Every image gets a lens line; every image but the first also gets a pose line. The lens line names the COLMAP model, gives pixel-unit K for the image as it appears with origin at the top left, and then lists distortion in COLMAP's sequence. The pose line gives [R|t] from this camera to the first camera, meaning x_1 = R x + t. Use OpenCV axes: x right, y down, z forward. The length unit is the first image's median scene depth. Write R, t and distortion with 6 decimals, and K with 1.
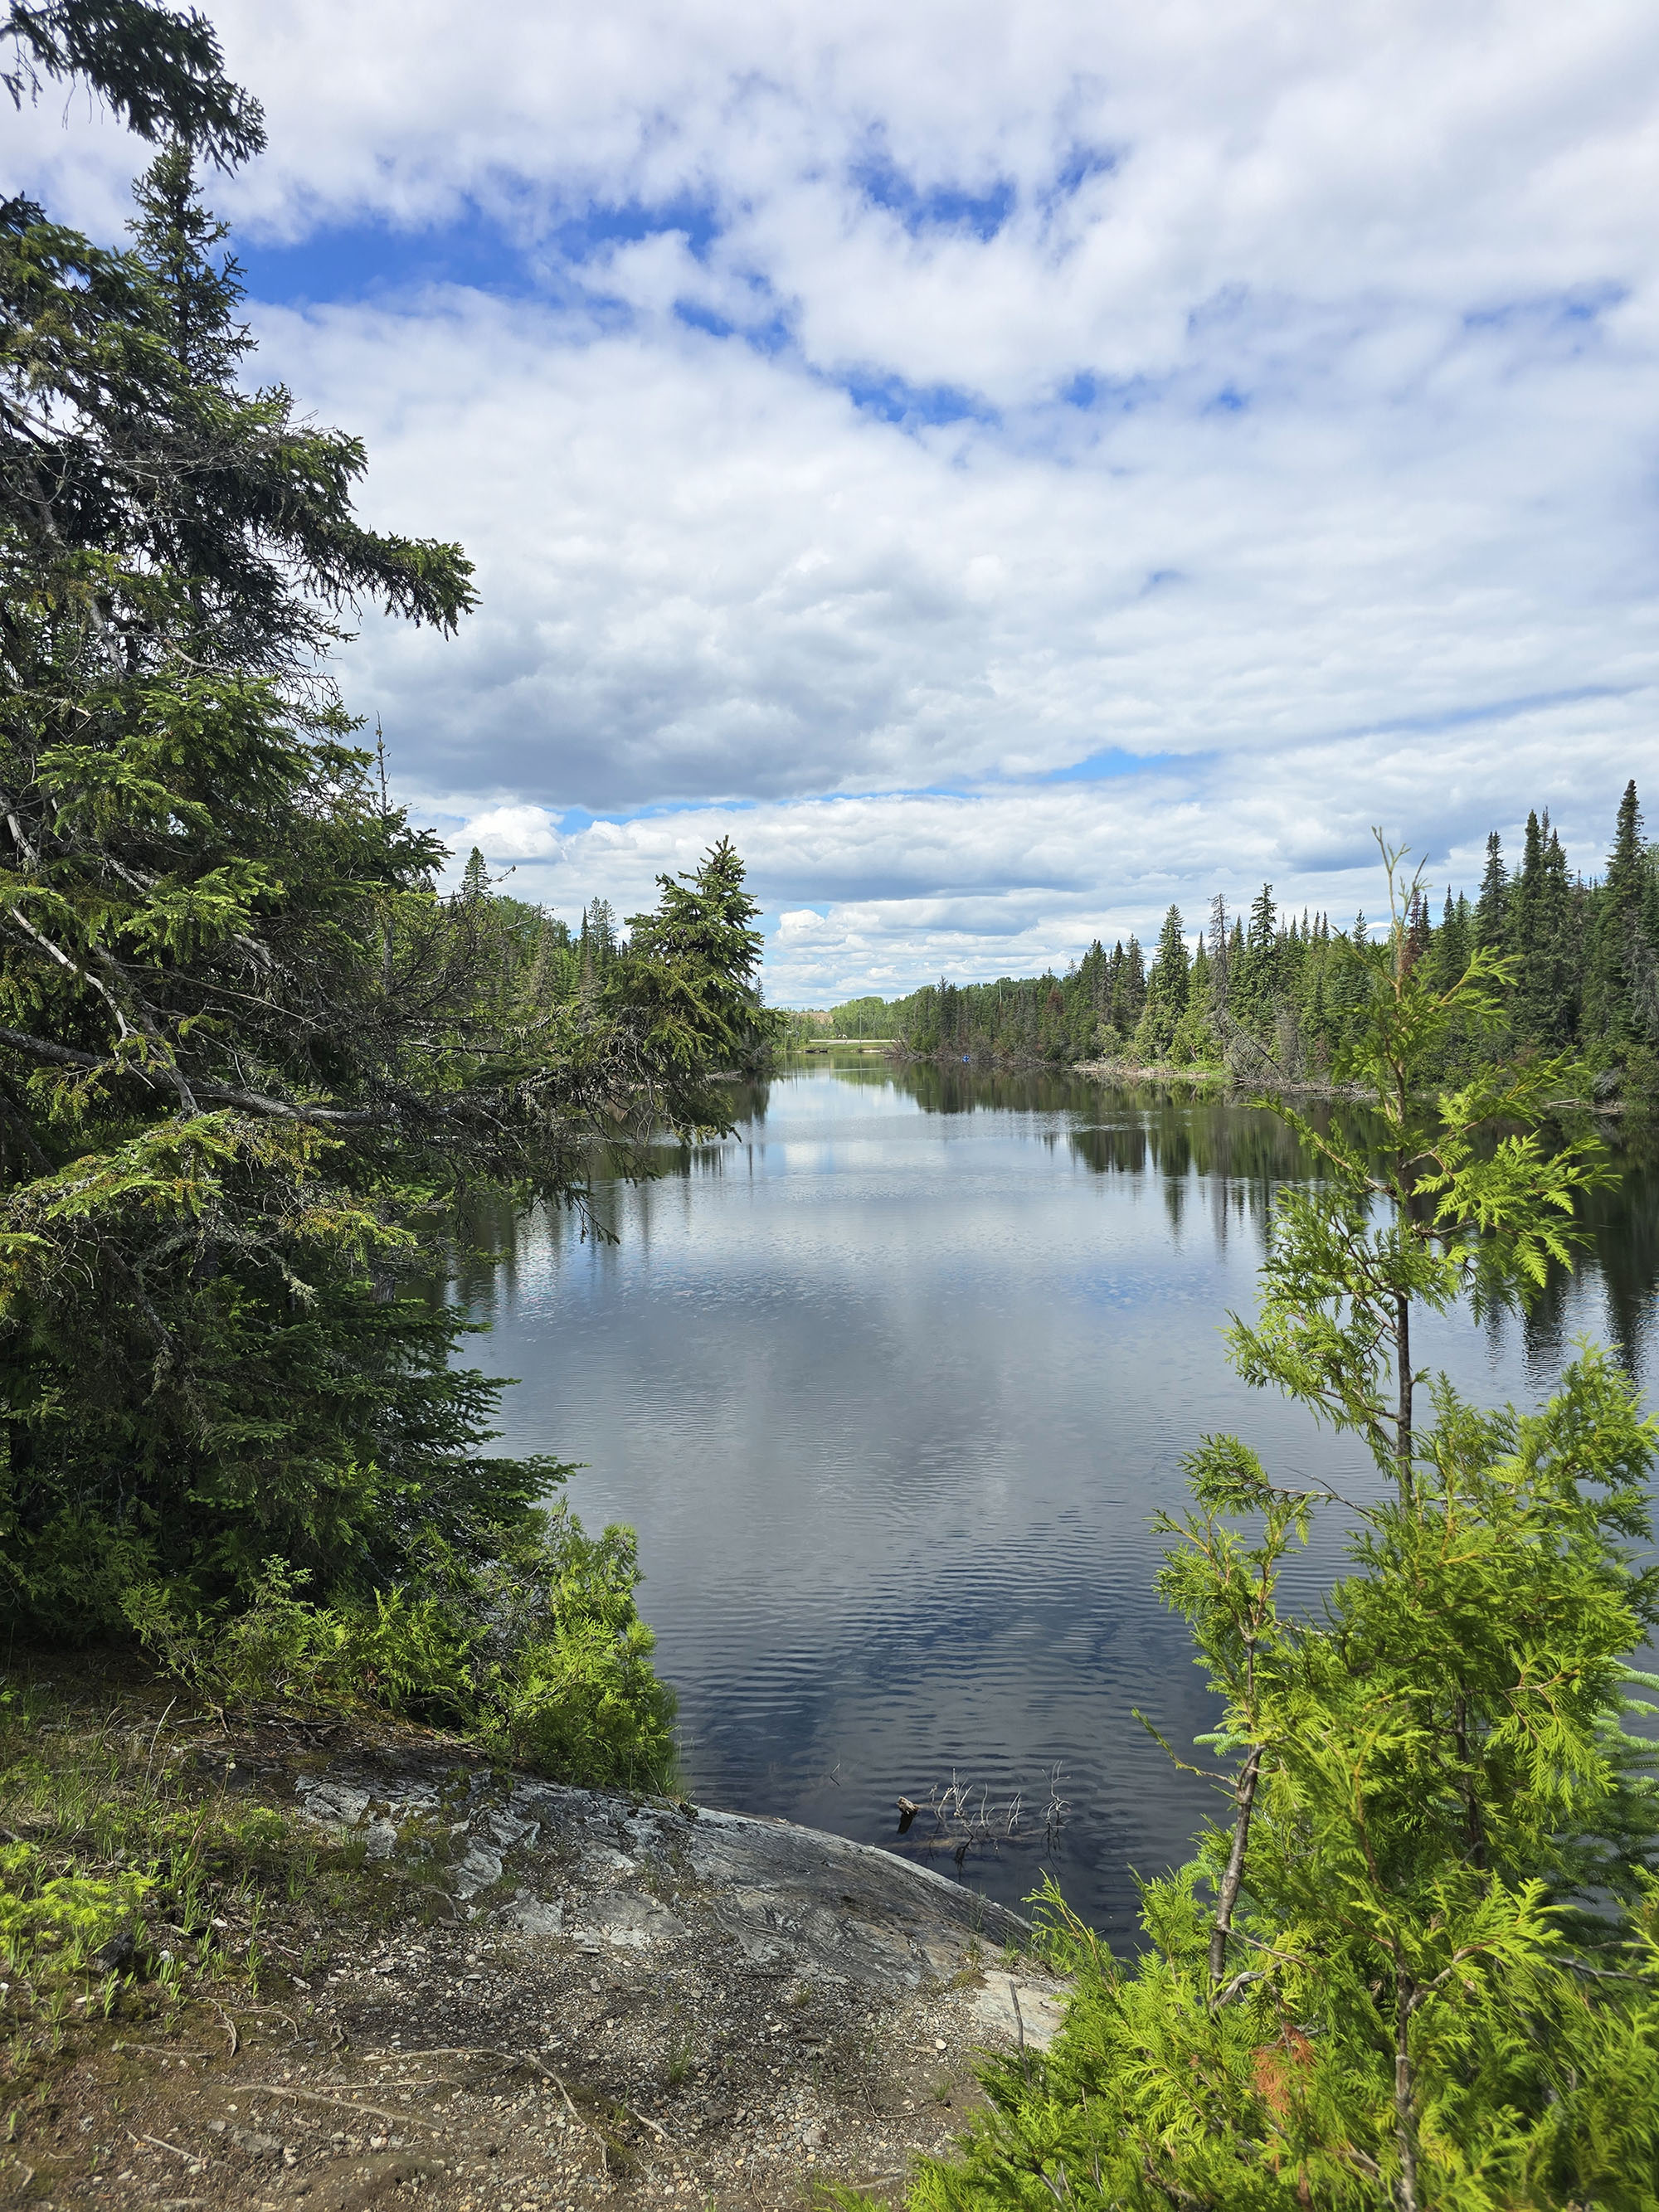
lens RADIAL K [[1396.1, 0, 829.5], [0, 1396.1, 1106.0], [0, 0, 1]] dist [-0.014013, -0.000701]
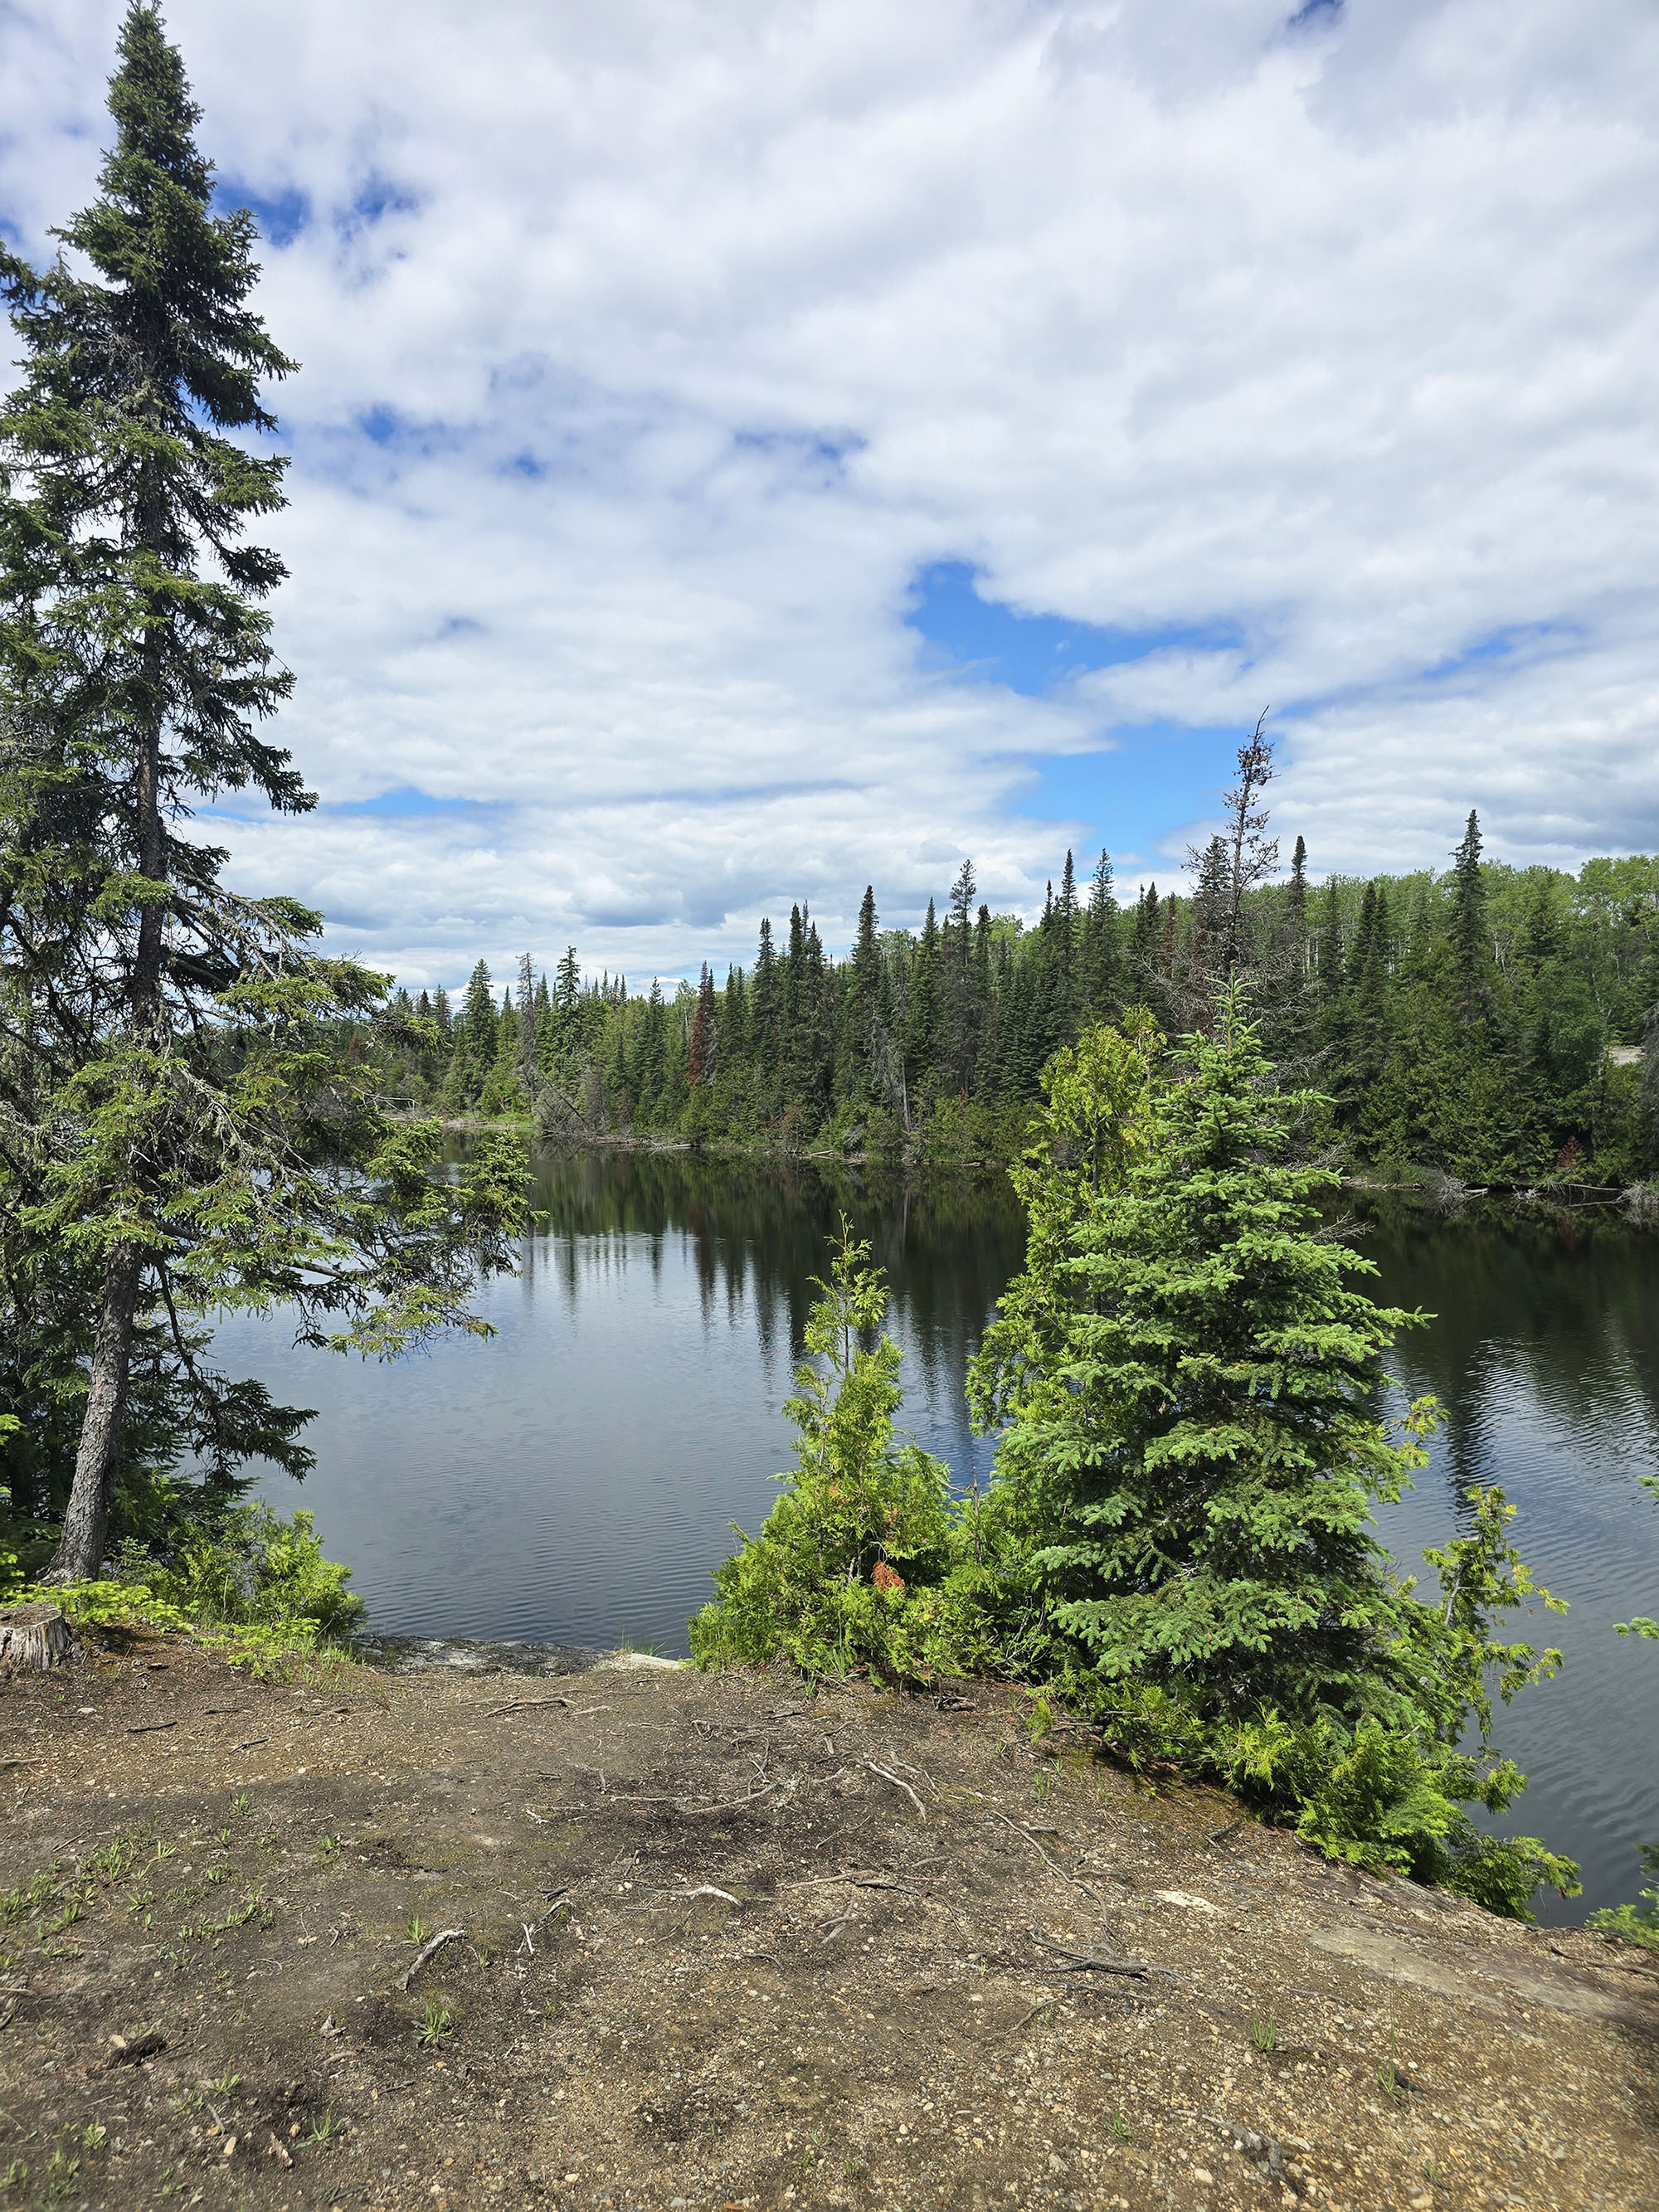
lens RADIAL K [[1493.0, 0, 829.5], [0, 1493.0, 1106.0], [0, 0, 1]] dist [0.099382, 0.000586]
pose [[0.878963, 0.002063, 0.476885, -0.056341], [0.007154, 0.999821, -0.017511, -0.015175], [-0.476836, 0.018804, 0.878791, -0.095049]]
